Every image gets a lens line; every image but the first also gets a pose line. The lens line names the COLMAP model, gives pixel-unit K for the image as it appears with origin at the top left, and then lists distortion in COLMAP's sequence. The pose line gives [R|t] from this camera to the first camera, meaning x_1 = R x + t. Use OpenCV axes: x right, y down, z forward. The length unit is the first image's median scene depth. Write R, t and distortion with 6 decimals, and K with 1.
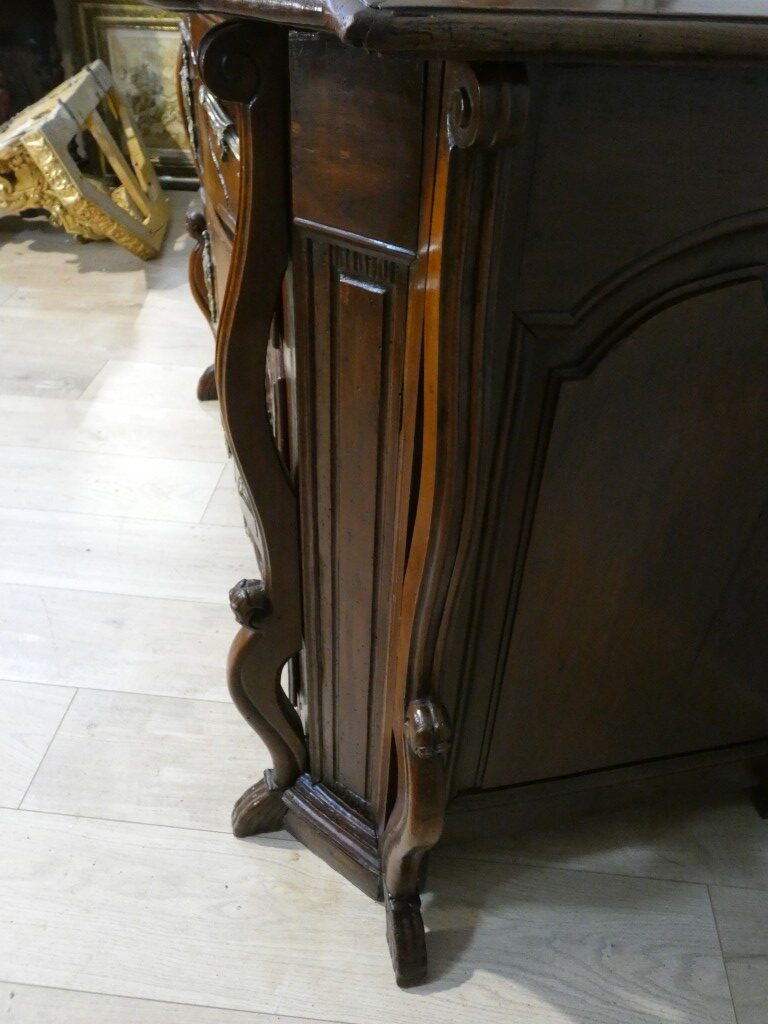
lens RADIAL K [[813.0, 0, 377.2], [0, 813.0, 517.4], [0, 0, 1]] dist [-0.007807, -0.015349]
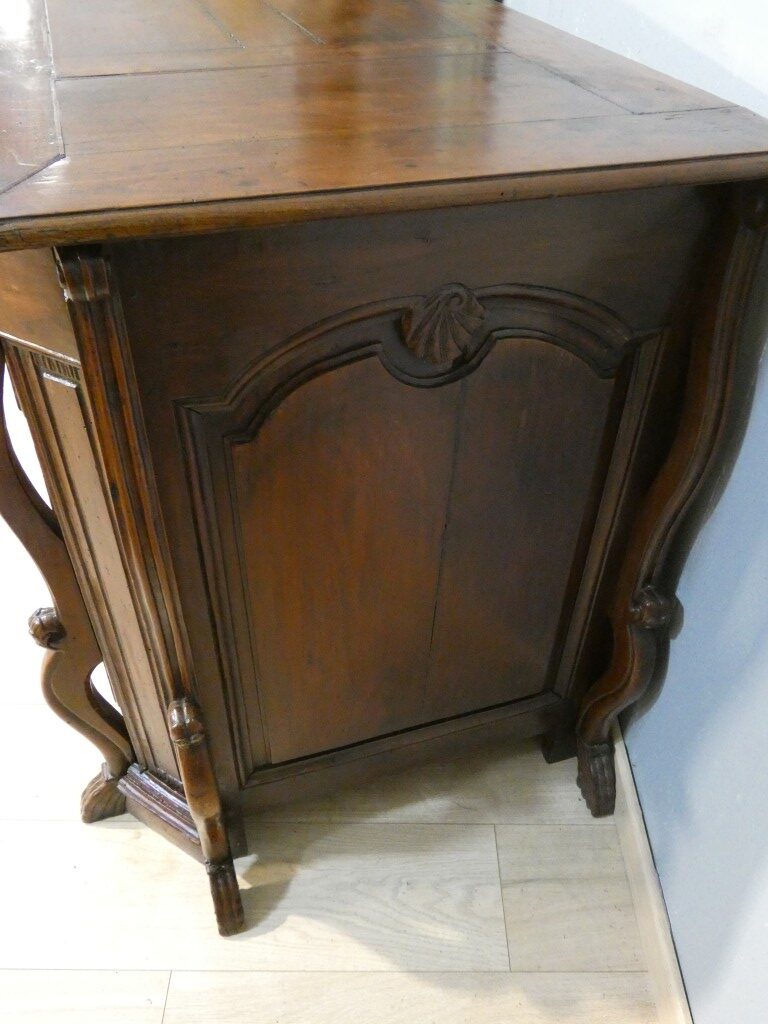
lens RADIAL K [[813.0, 0, 387.9], [0, 813.0, 507.8], [0, 0, 1]] dist [-0.007807, -0.015349]
pose [[0.995415, -0.078999, 0.053919, 0.245357], [0.077294, 0.996462, 0.032997, -0.059368], [-0.056335, -0.028678, 0.998000, -0.166732]]
